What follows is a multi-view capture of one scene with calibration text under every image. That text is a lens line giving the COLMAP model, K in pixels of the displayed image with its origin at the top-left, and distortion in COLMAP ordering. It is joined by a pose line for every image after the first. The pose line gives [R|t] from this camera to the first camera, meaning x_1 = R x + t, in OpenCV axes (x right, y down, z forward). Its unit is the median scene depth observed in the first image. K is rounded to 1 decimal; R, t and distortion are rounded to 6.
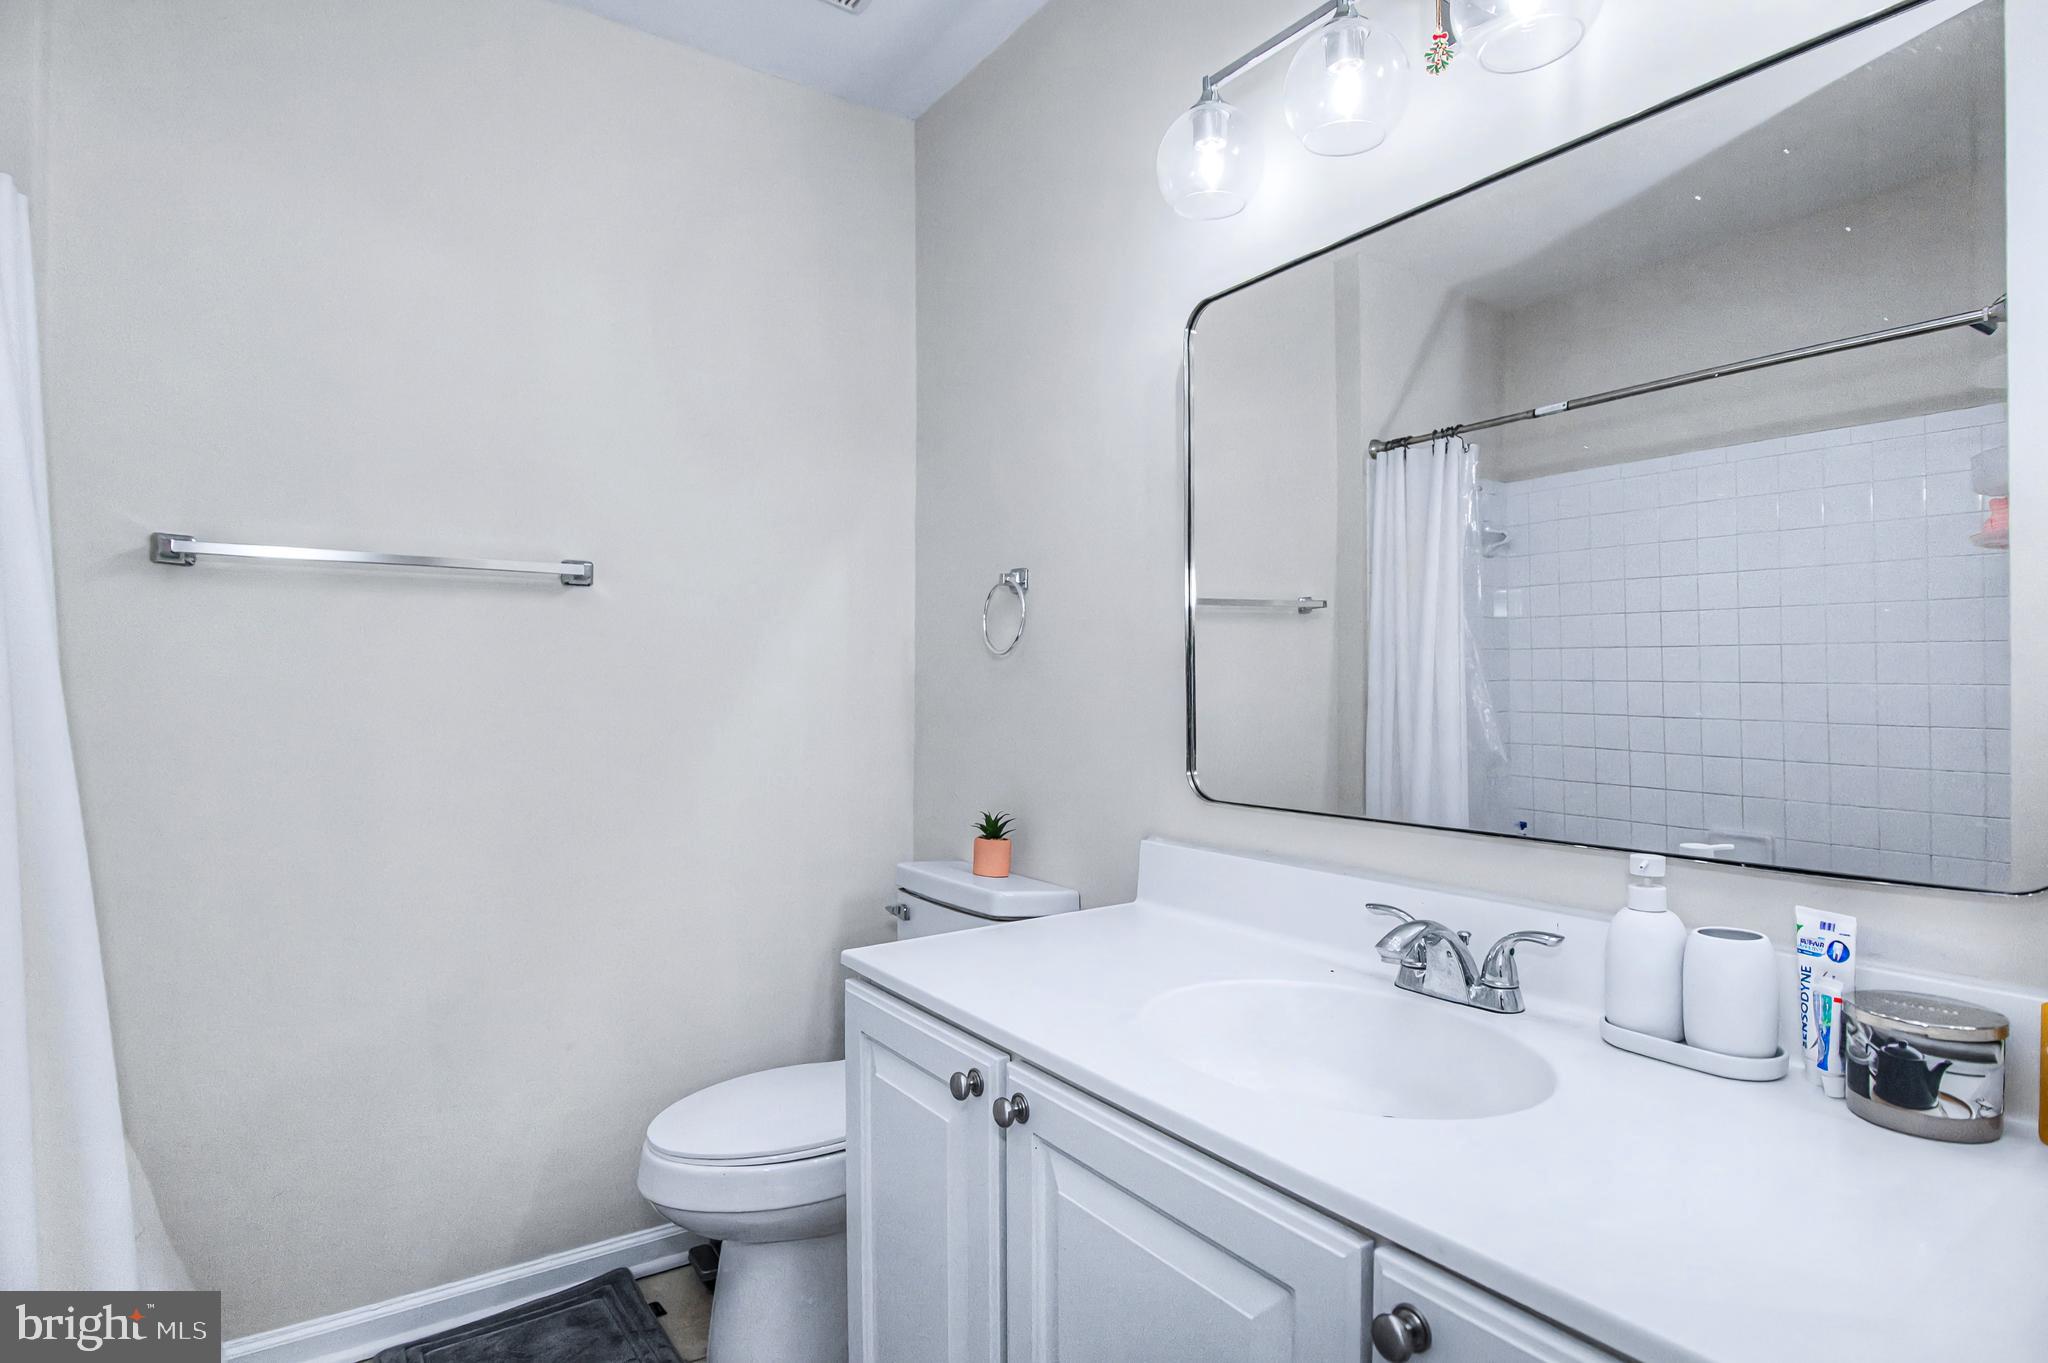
lens RADIAL K [[1034.6, 0, 975.7], [0, 1034.6, 700.9], [0, 0, 1]] dist [-0.011749, -0.002854]
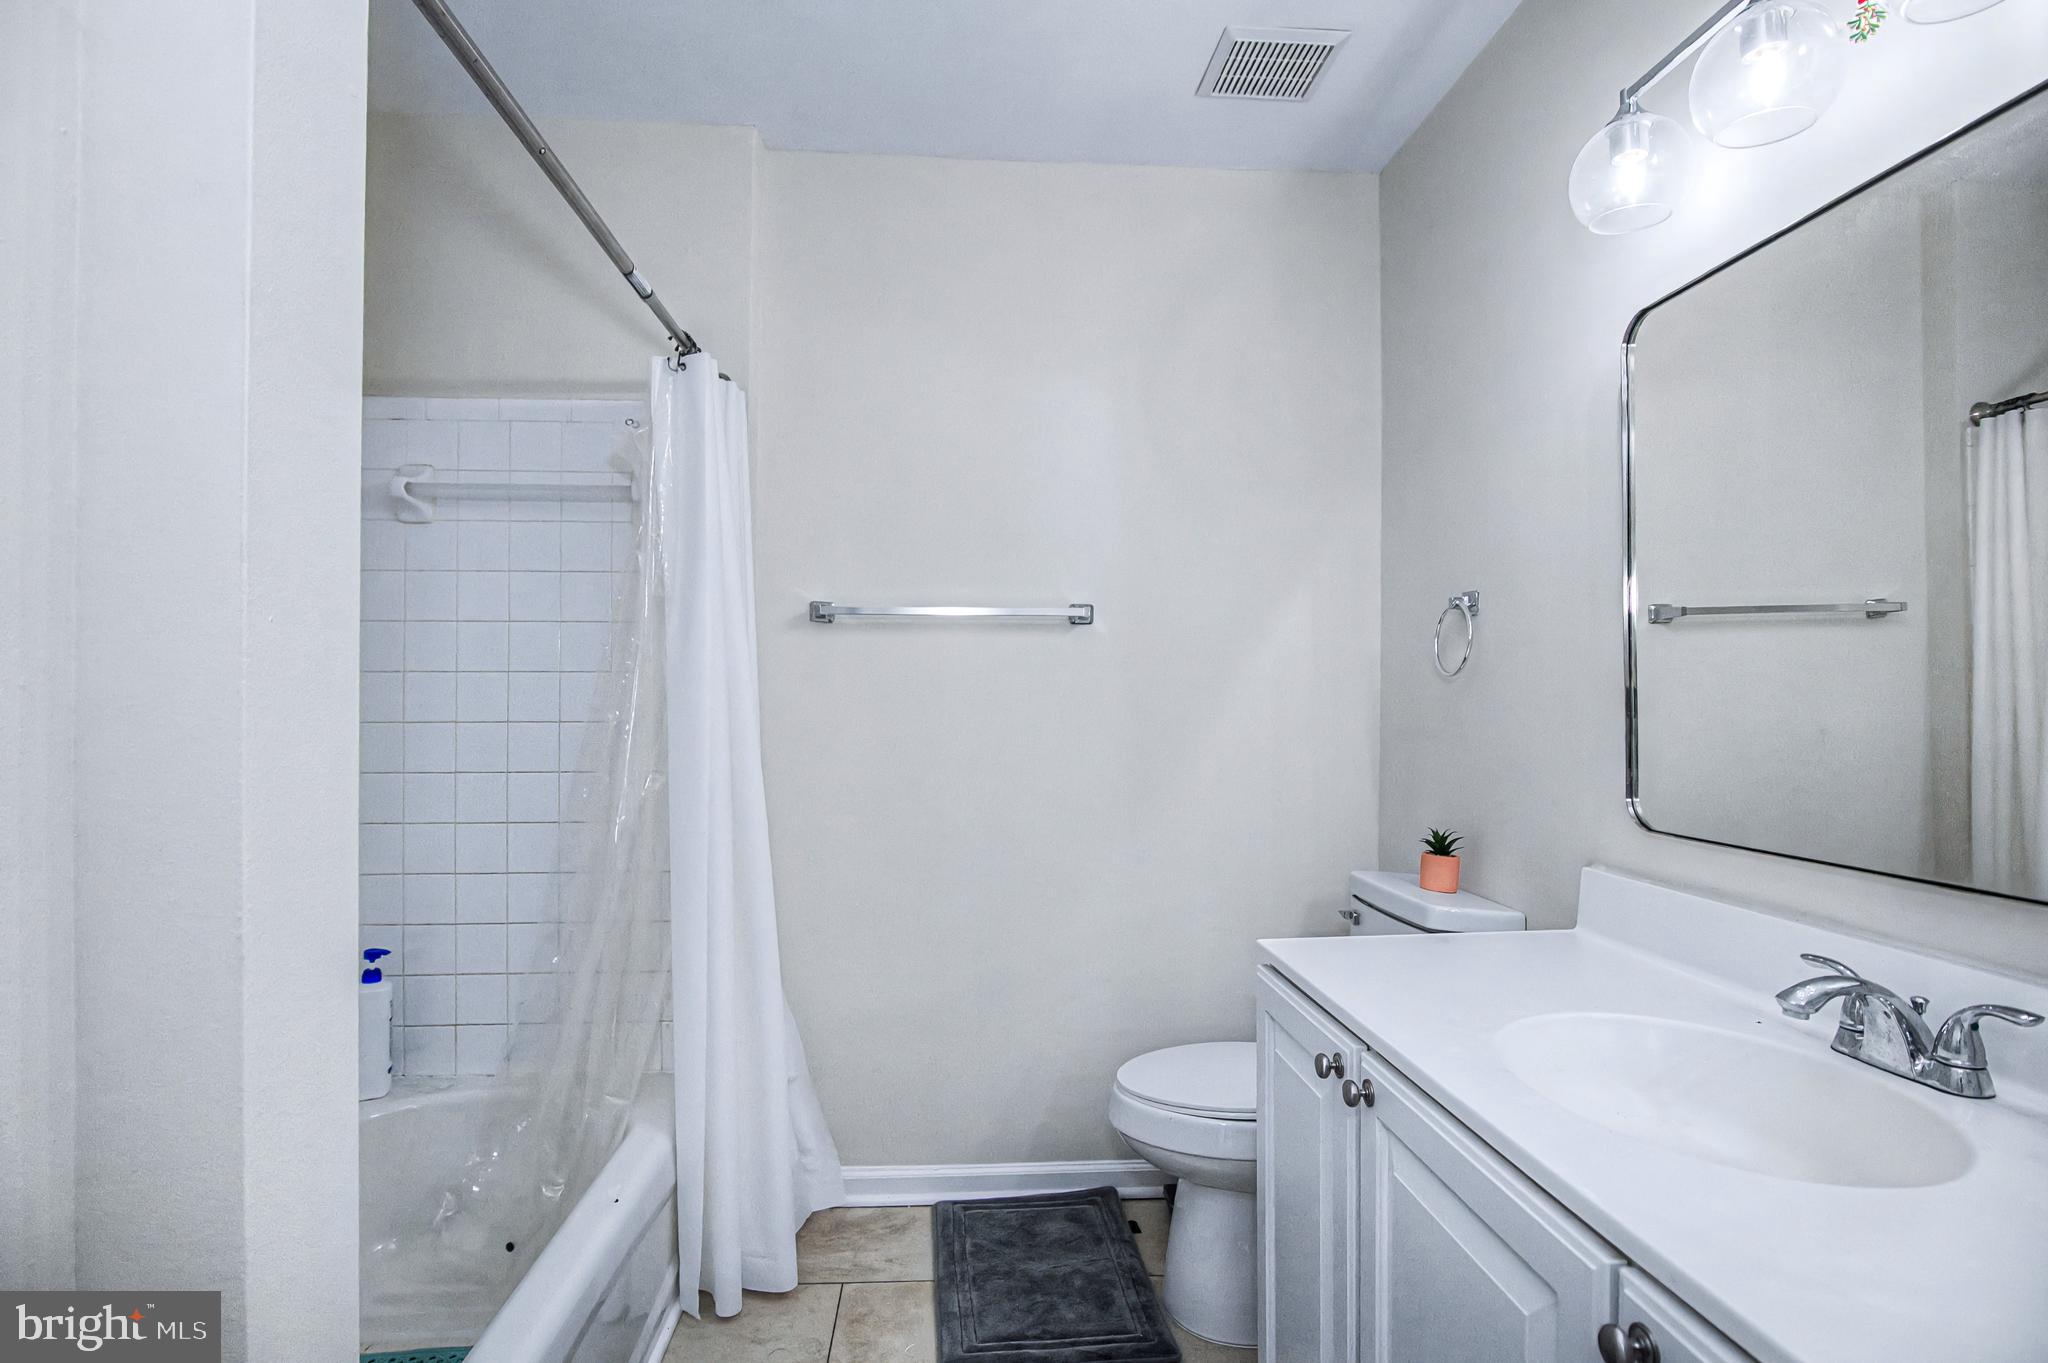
lens RADIAL K [[1034.6, 0, 1026.9], [0, 1034.6, 681.7], [0, 0, 1]] dist [-0.011749, -0.002854]
pose [[0.858123, -0.007451, -0.513390, 0.218507], [-0.003125, 0.999800, -0.019733, -0.020078], [0.513435, 0.018538, 0.857928, -0.112658]]
